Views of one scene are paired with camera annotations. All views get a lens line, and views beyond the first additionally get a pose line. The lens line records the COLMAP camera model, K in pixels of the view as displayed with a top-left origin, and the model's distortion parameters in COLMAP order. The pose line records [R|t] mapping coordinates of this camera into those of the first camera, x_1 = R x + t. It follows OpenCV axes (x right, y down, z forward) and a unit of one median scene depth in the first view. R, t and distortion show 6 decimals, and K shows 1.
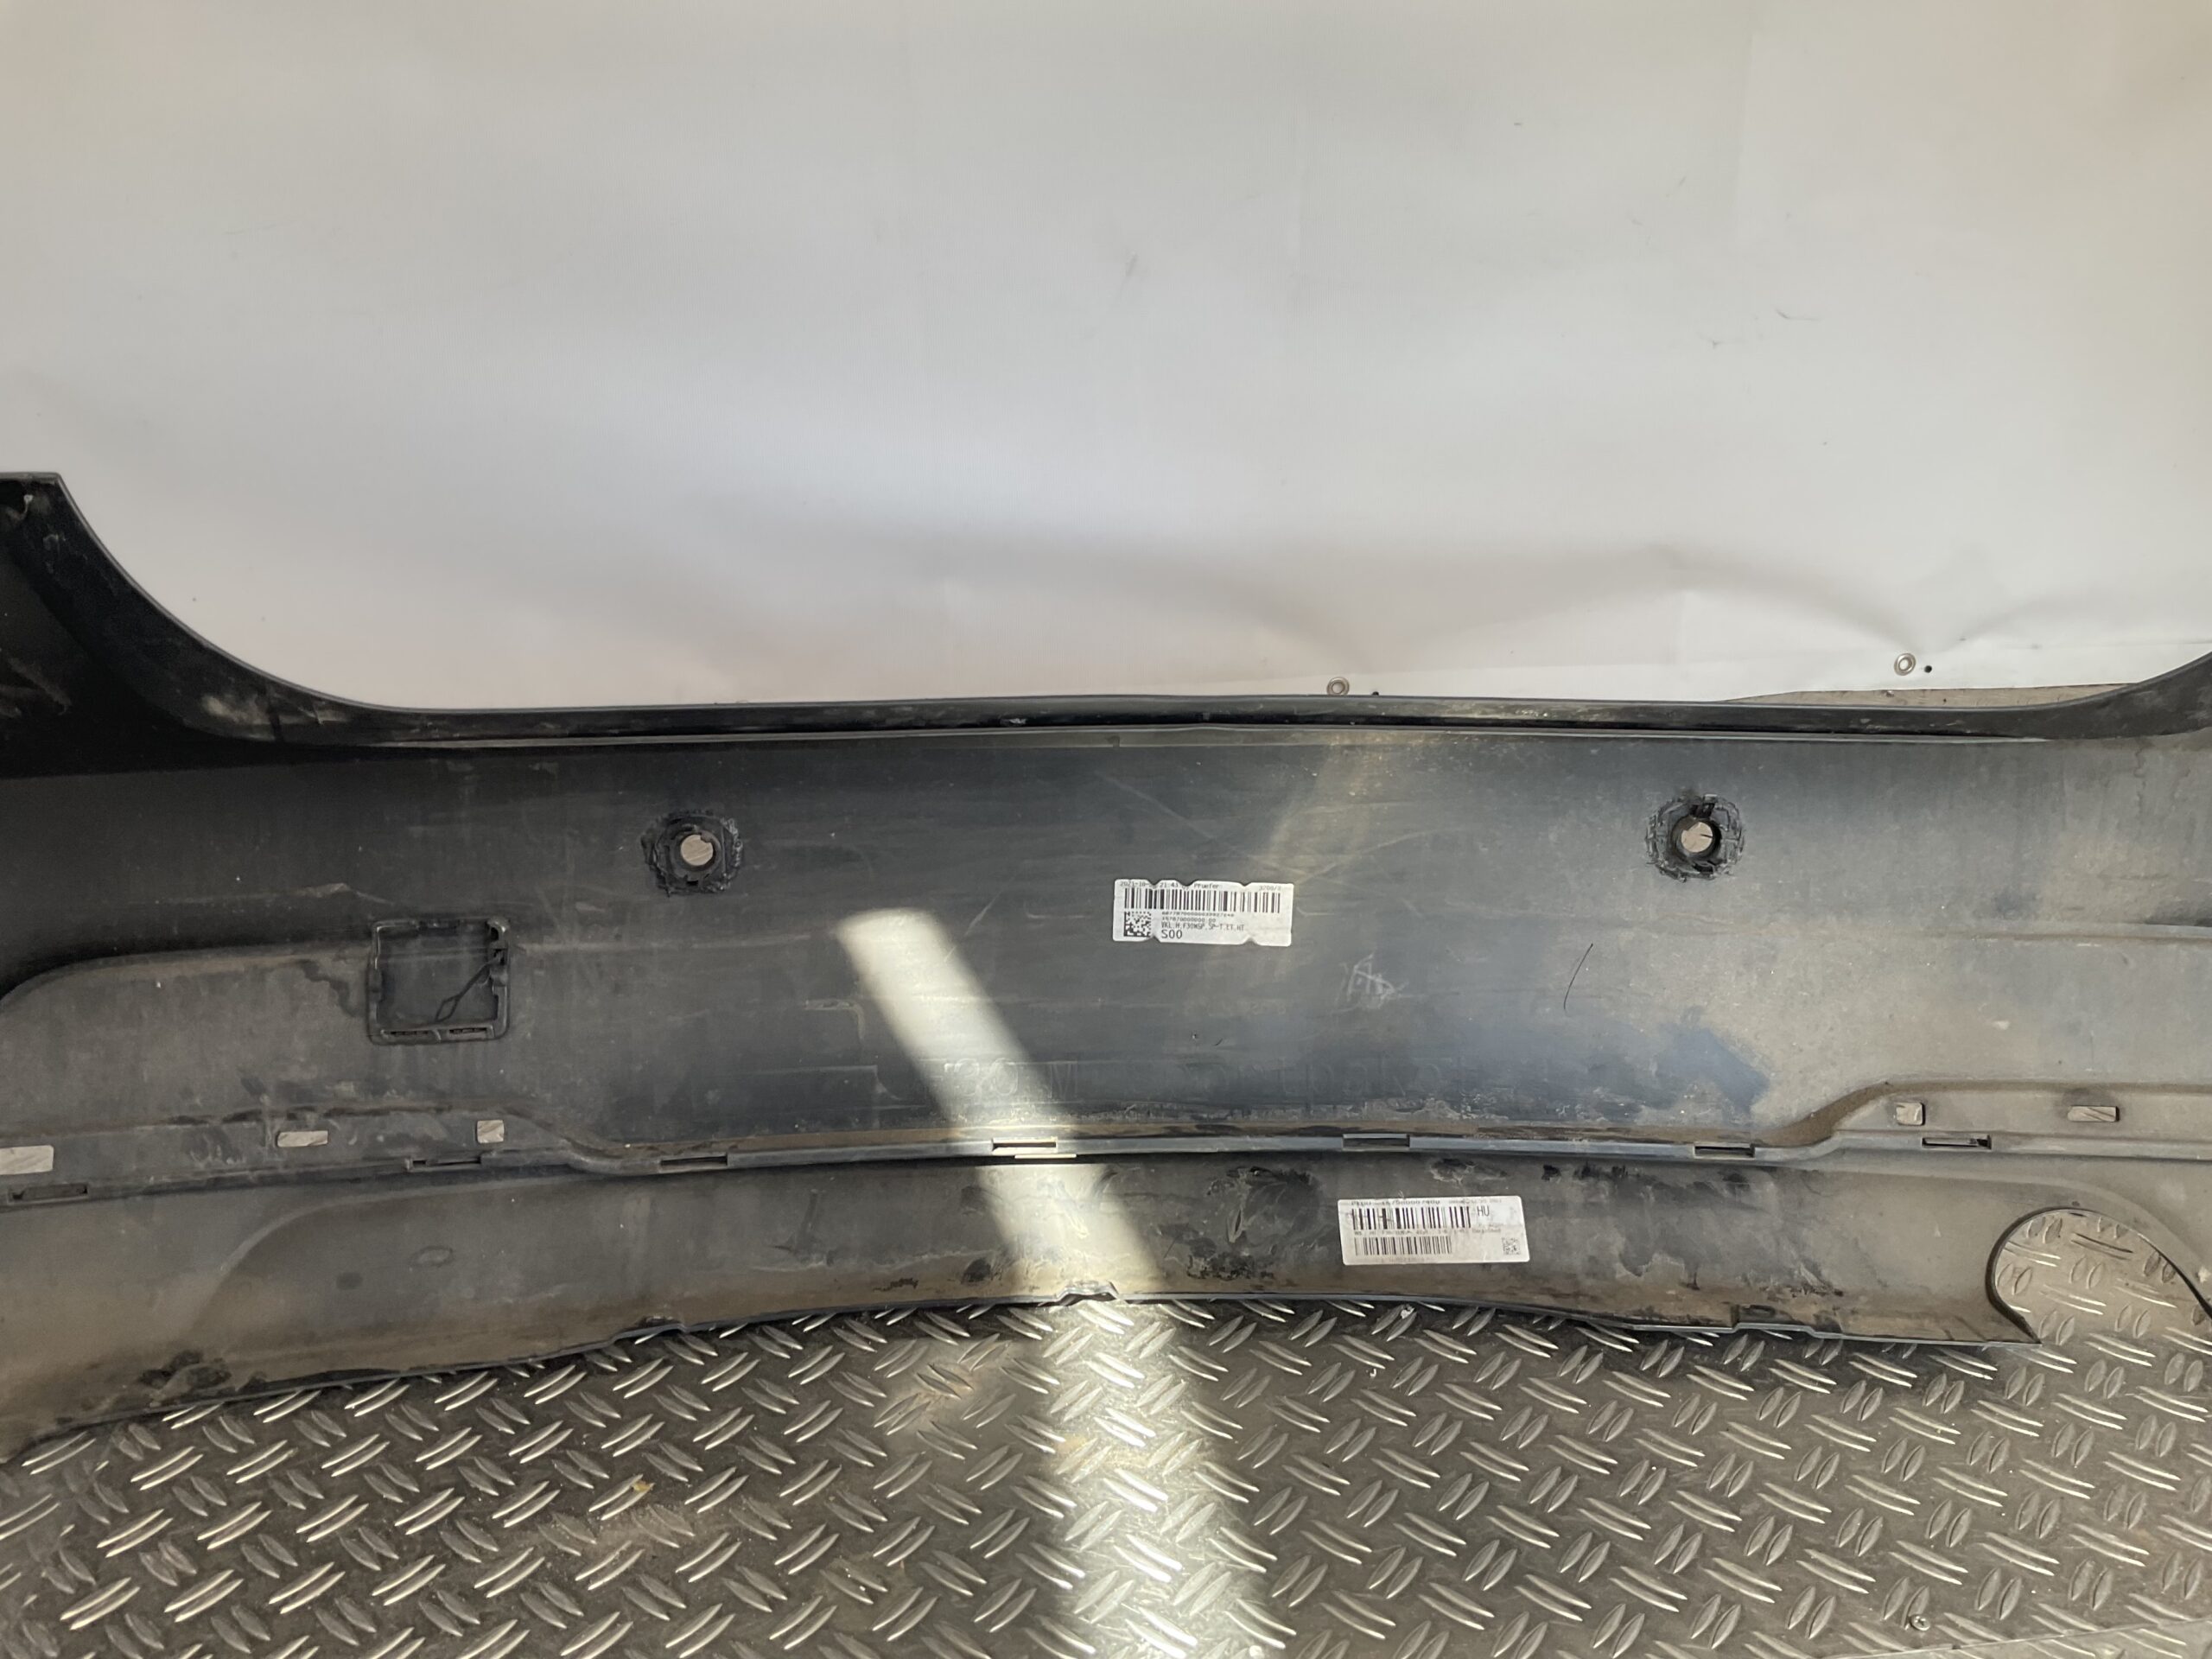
lens RADIAL K [[1833.0, 0, 1106.0], [0, 1833.0, 829.5], [0, 0, 1]] dist [0.082567, -0.139197]
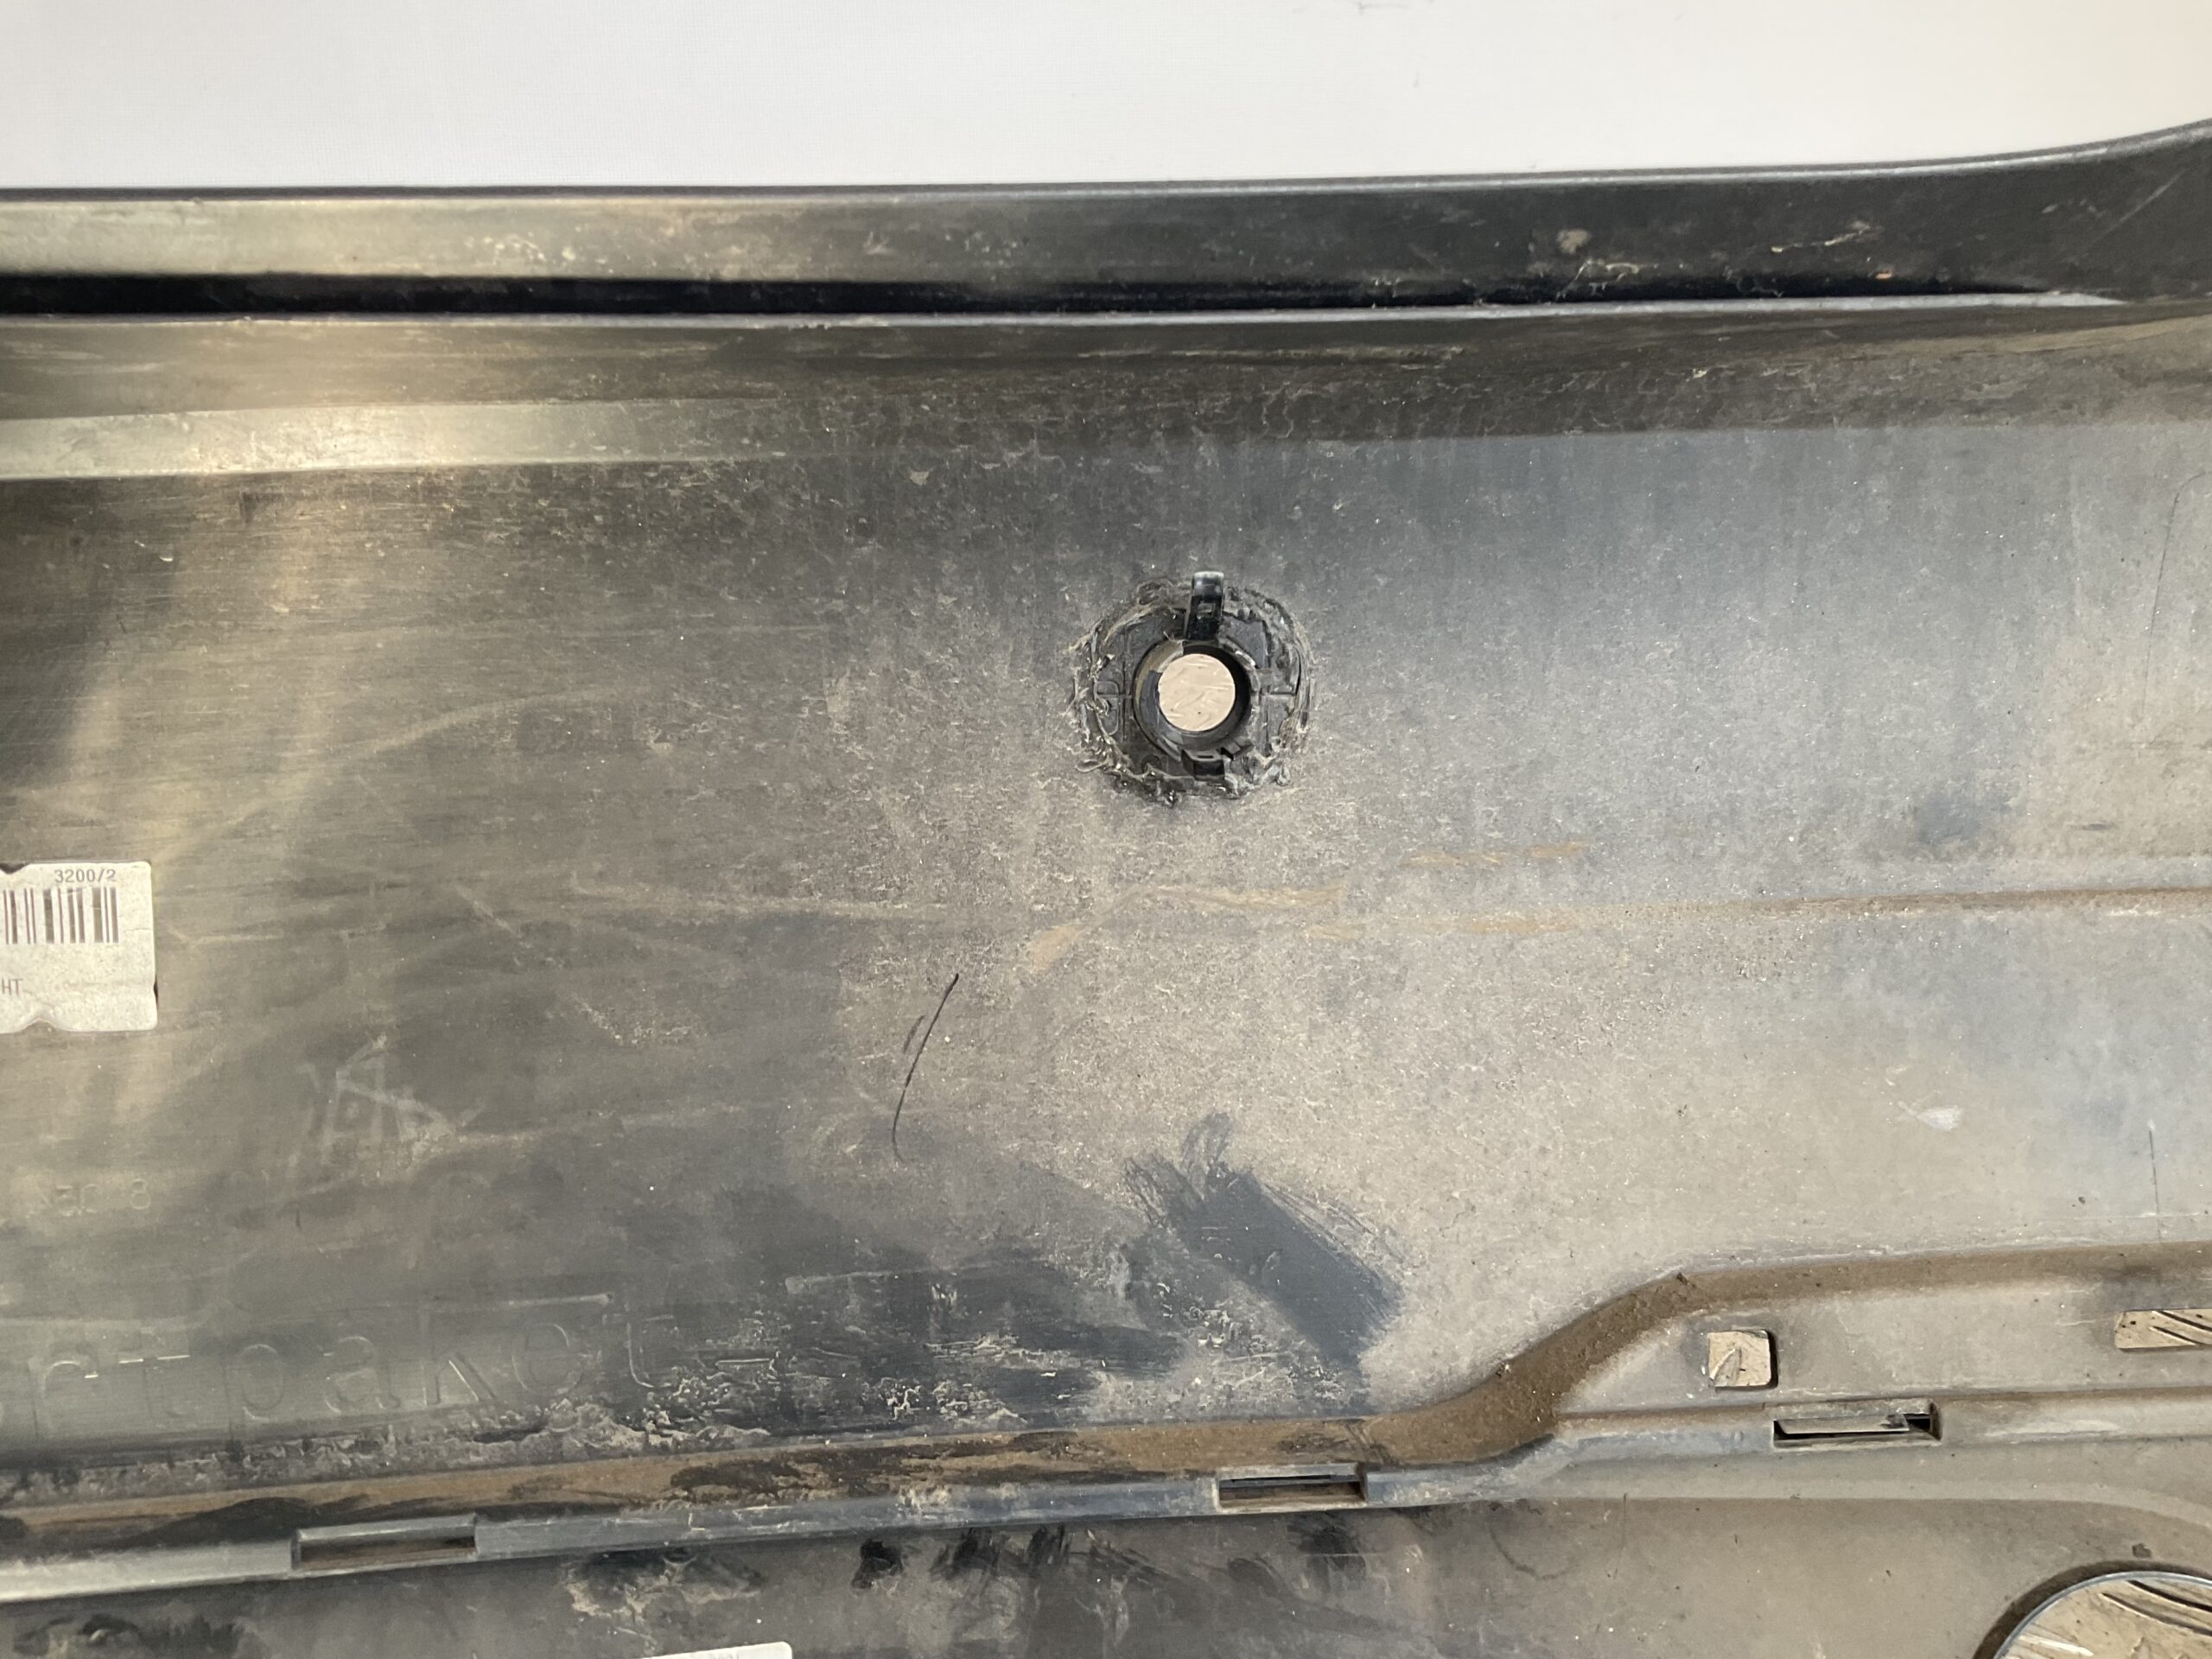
lens RADIAL K [[1842.0, 0, 1106.0], [0, 1842.0, 829.5], [0, 0, 1]] dist [0.102001, -0.123702]
pose [[0.992404, -0.047530, 0.113467, 0.255081], [0.047032, 0.998868, 0.007064, 0.030057], [-0.113674, -0.001673, 0.993517, 0.608660]]
